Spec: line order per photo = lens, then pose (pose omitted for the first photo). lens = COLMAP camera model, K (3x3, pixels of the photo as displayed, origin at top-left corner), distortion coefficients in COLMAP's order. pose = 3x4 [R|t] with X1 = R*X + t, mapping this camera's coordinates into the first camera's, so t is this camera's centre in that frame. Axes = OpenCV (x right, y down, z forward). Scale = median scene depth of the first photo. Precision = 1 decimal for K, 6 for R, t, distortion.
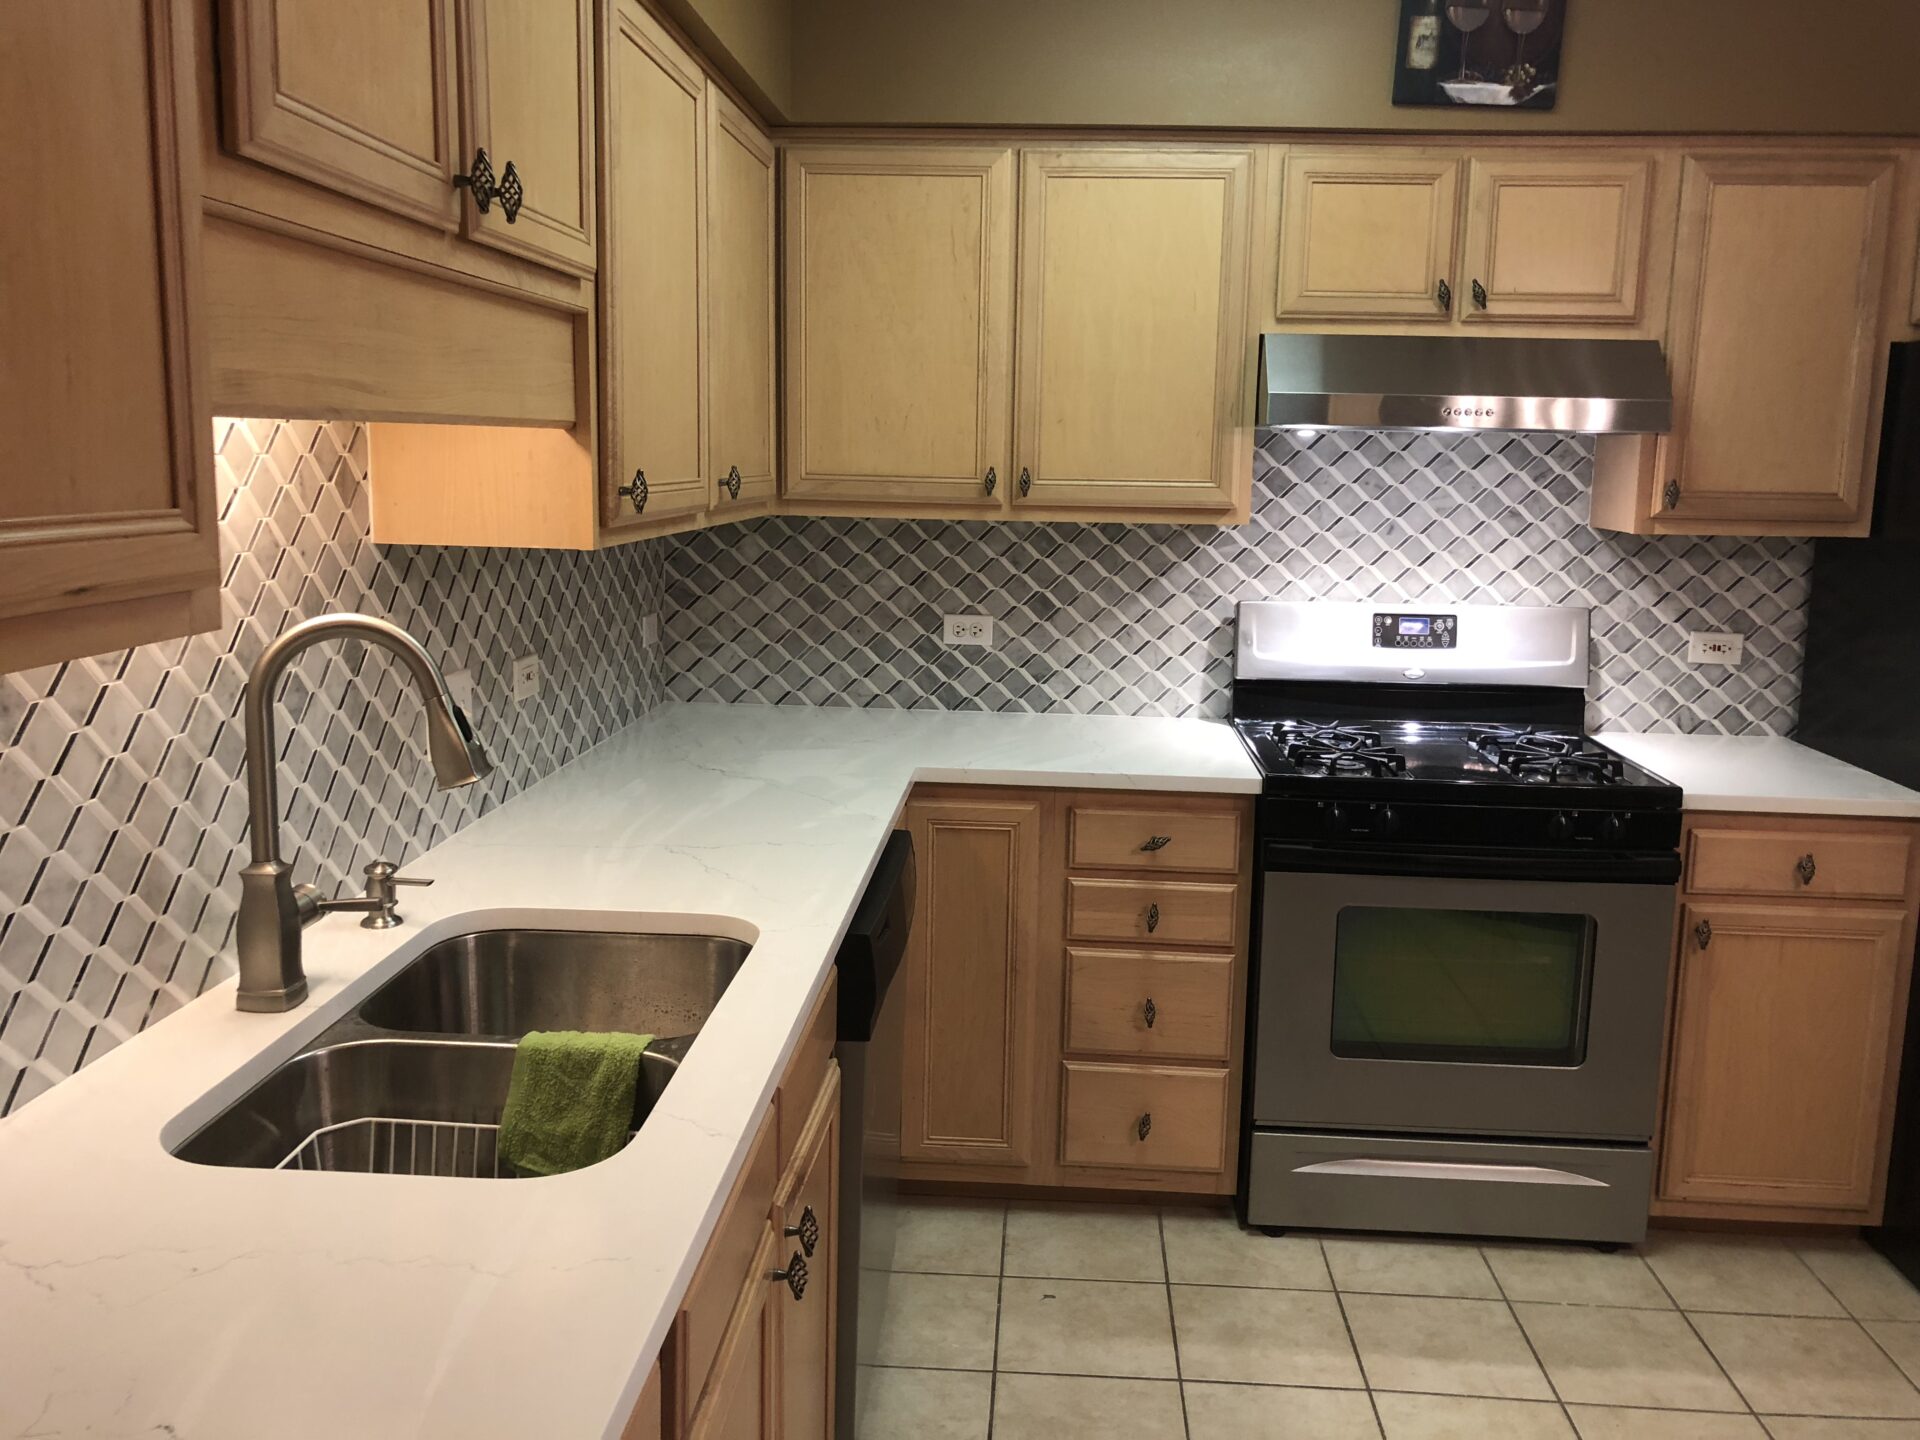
lens RADIAL K [[1553.0, 0, 965.0], [0, 1553.0, 711.5], [0, 0, 1]] dist [0.082211, -0.151123]
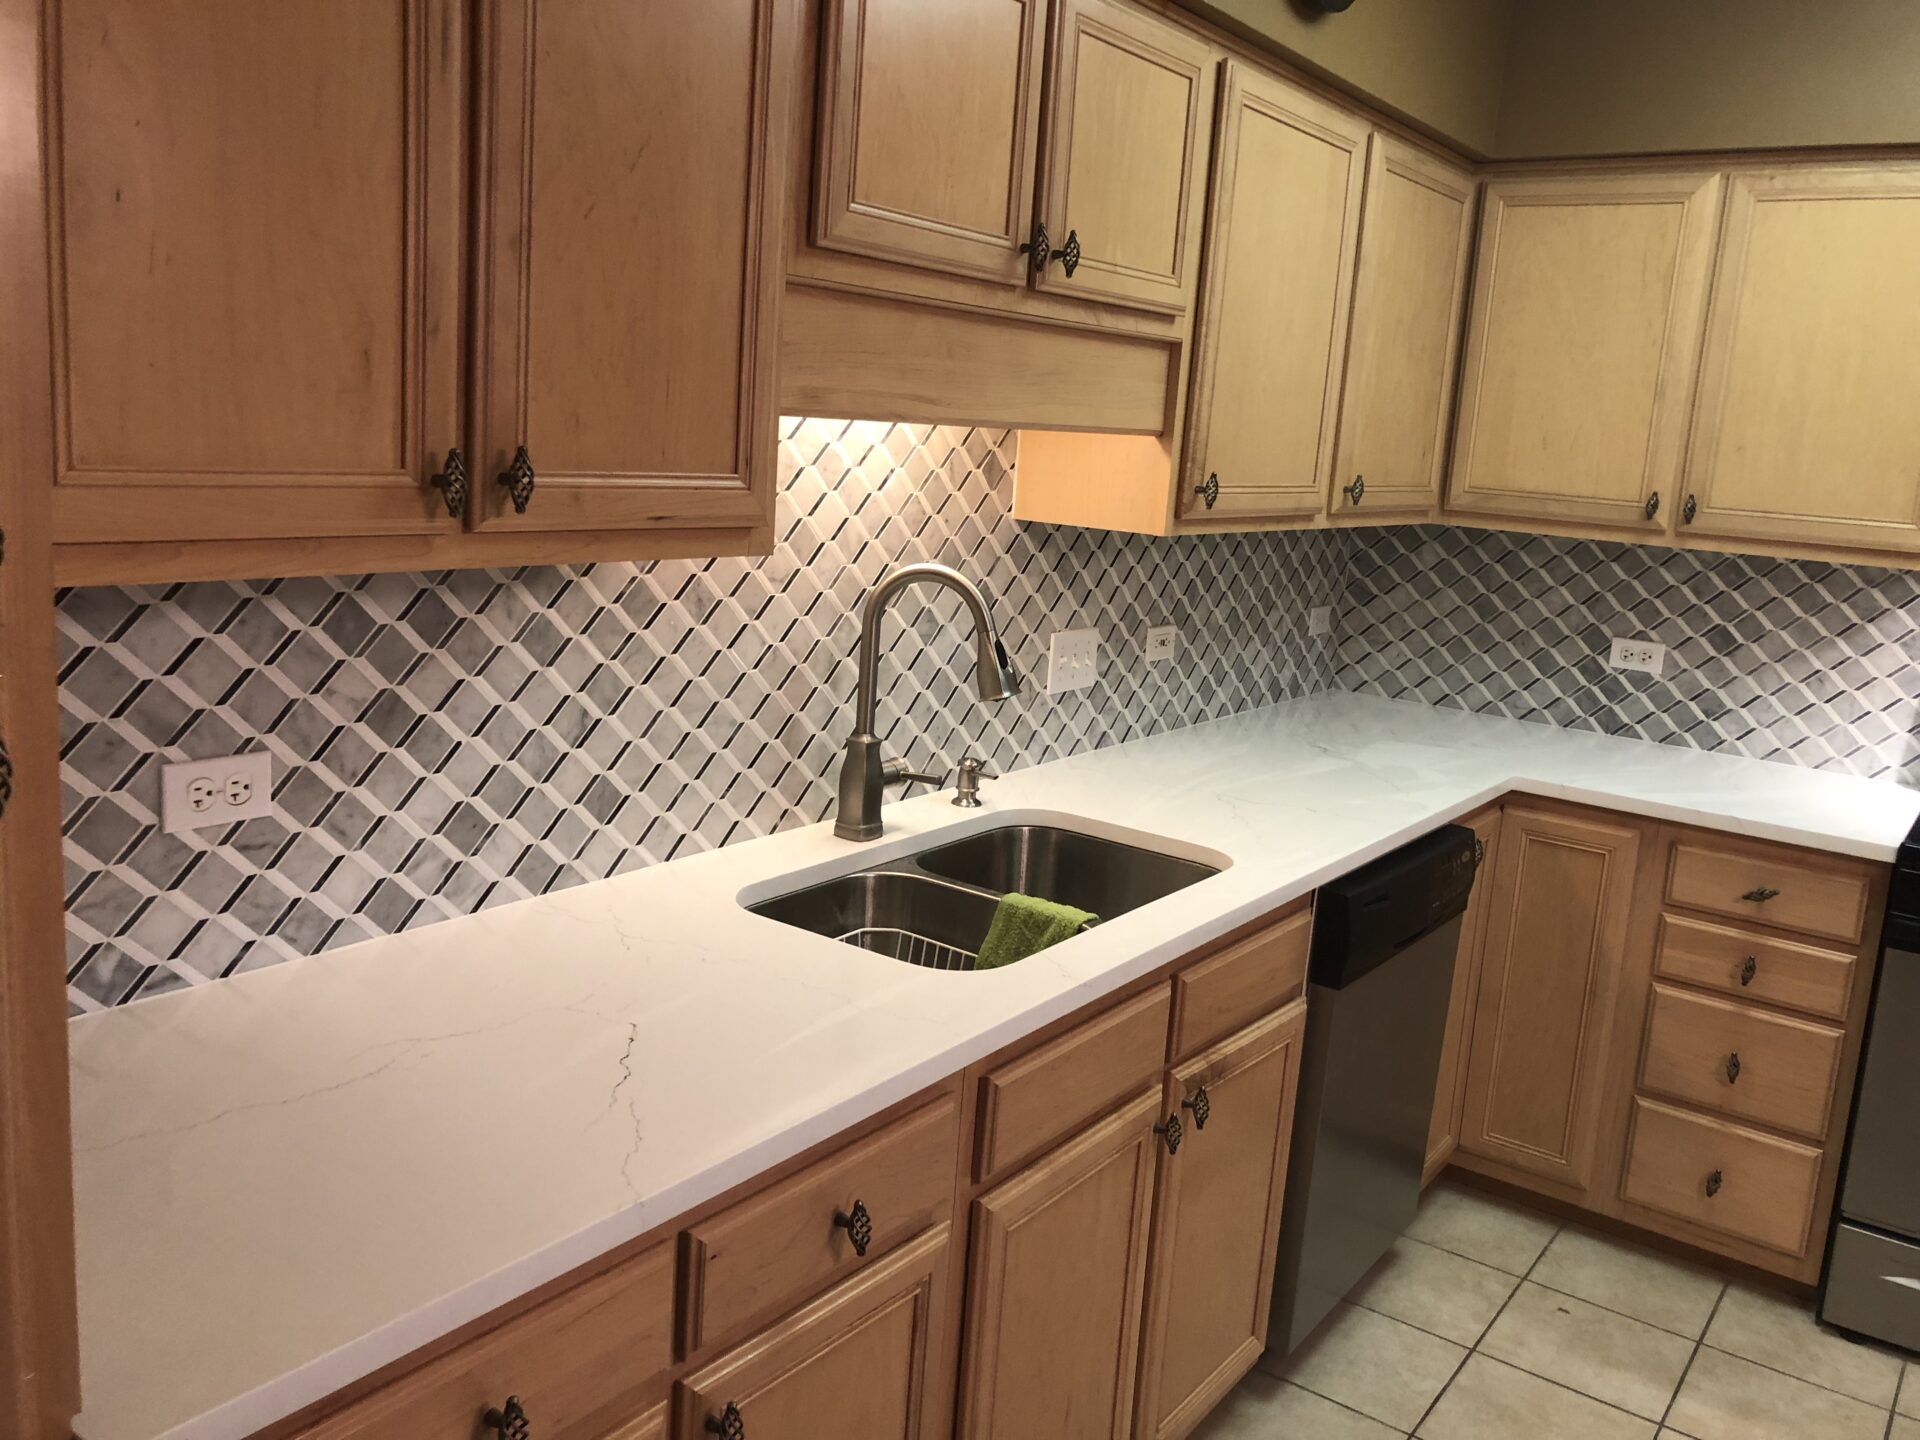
lens RADIAL K [[1553.0, 0, 965.0], [0, 1553.0, 711.5], [0, 0, 1]] dist [0.082211, -0.151123]
pose [[0.843344, 0.138041, -0.519342, 0.191197], [-0.139356, 0.989561, 0.036729, 0.006378], [0.518991, 0.041398, 0.853777, -0.079367]]
